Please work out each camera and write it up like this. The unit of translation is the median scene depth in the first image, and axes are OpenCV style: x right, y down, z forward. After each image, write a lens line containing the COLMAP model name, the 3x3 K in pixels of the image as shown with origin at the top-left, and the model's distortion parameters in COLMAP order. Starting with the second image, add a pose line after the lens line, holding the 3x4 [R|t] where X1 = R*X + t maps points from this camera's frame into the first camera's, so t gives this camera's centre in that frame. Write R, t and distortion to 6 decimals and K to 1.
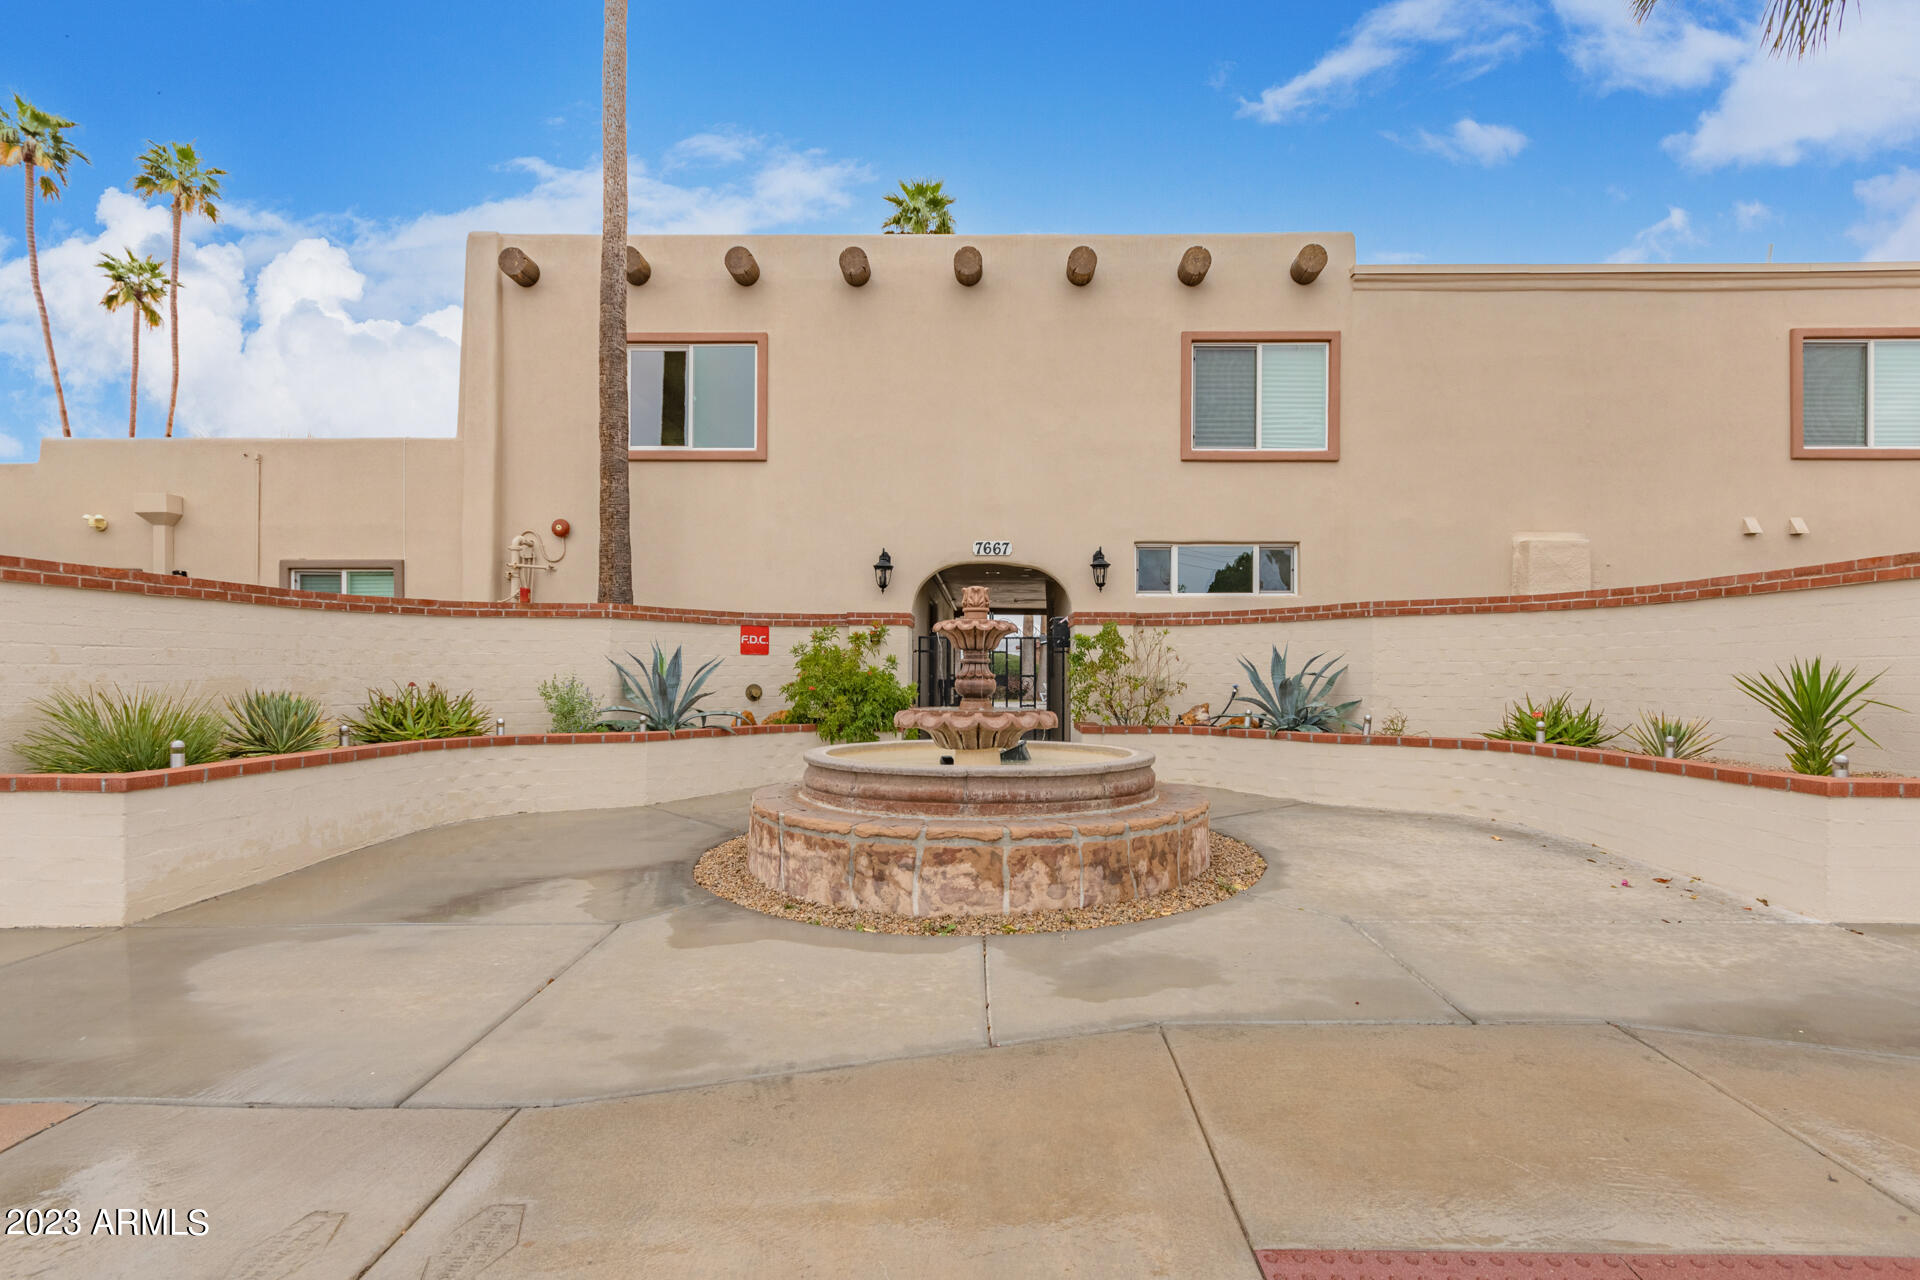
lens RADIAL K [[933.0, 0, 961.1], [0, 933.0, 650.3], [0, 0, 1]] dist [0.002272, -0.000463]
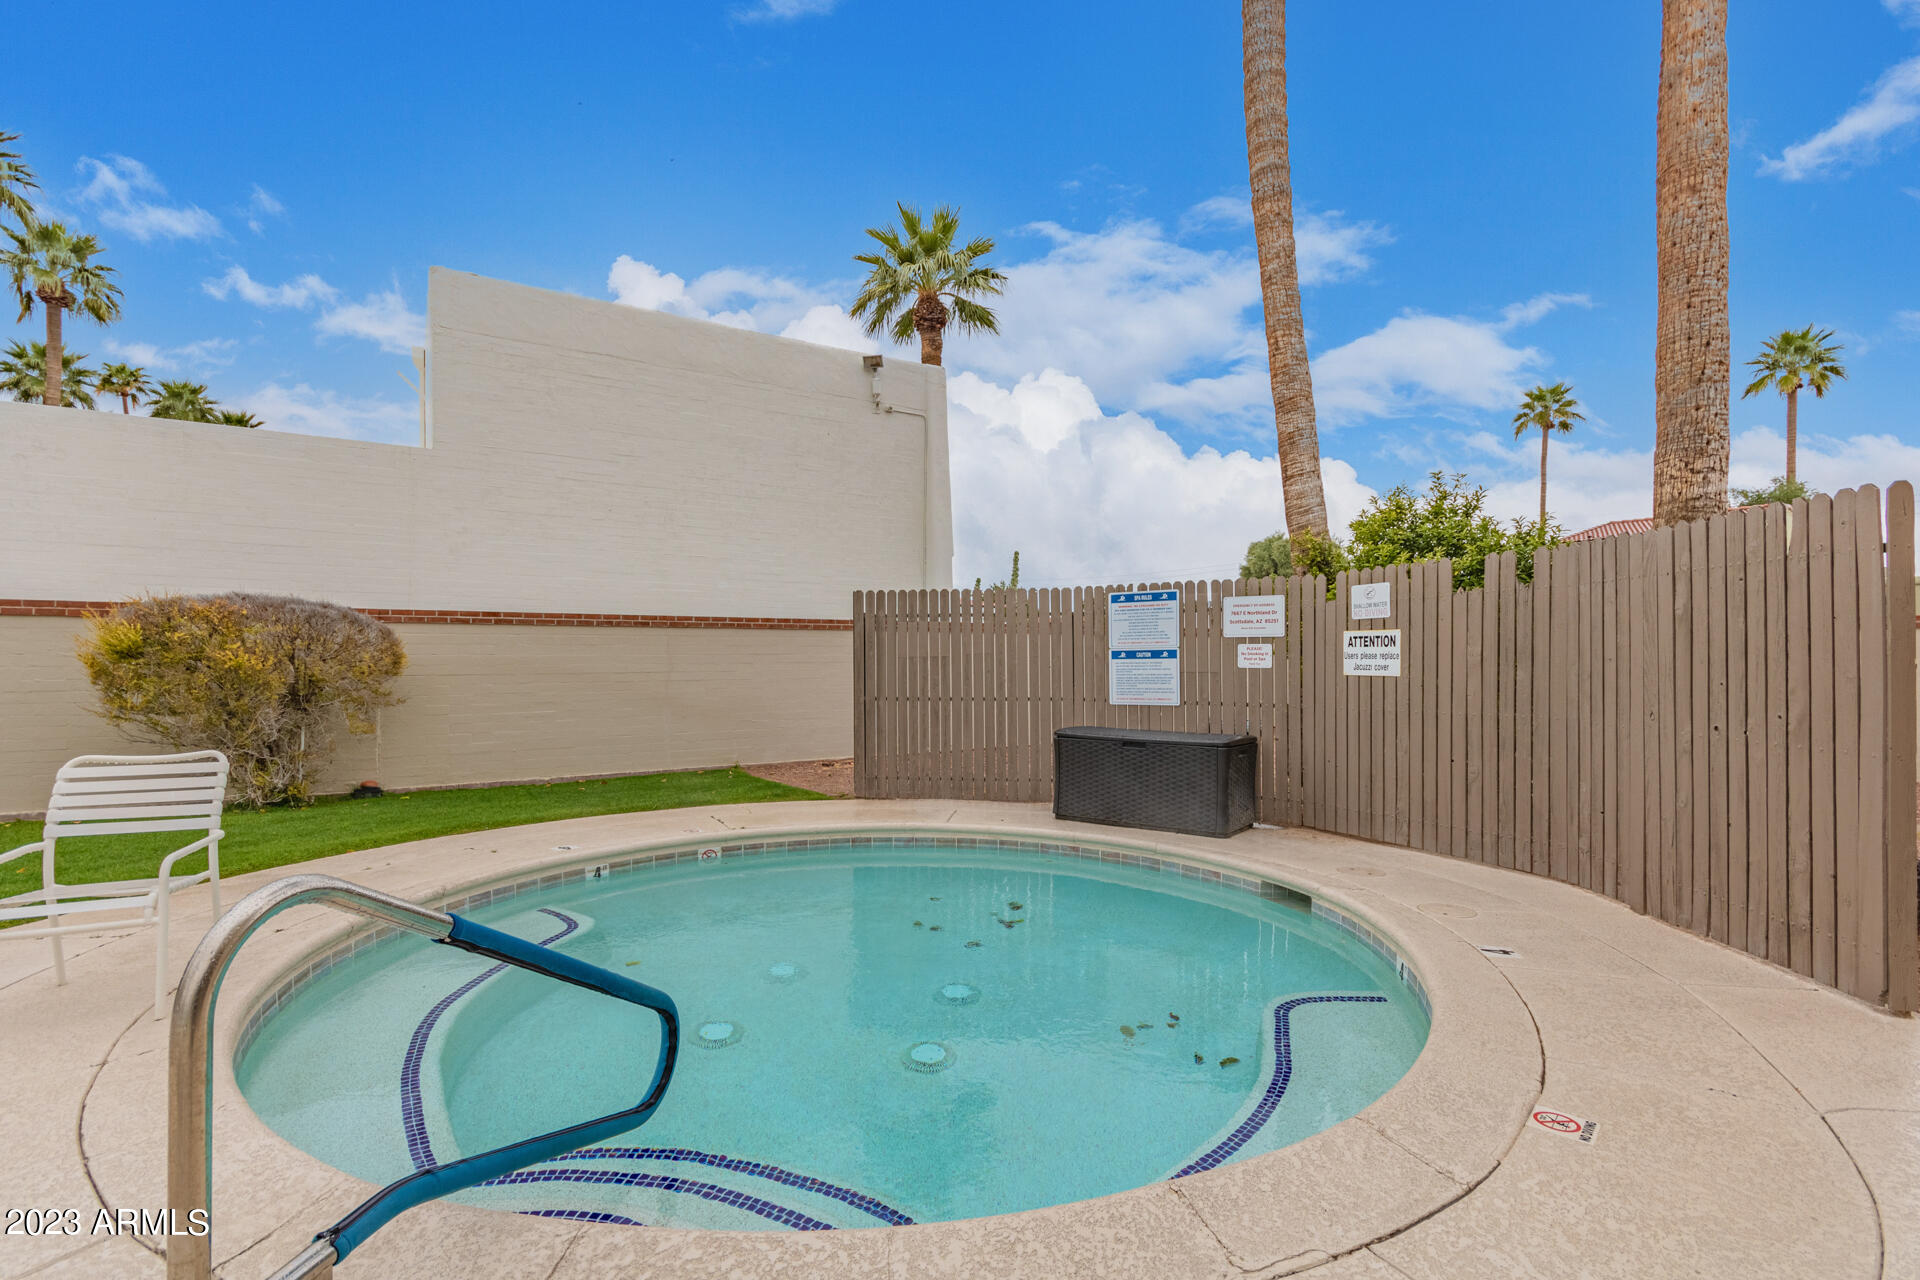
lens RADIAL K [[933.0, 0, 959.8], [0, 933.0, 647.8], [0, 0, 1]] dist [0.002272, -0.000463]
pose [[0.999974, -0.007219, 0.000648, -0.555350], [0.007218, 0.999972, 0.001707, -0.078363], [-0.000661, -0.001702, 0.999998, 0.009790]]
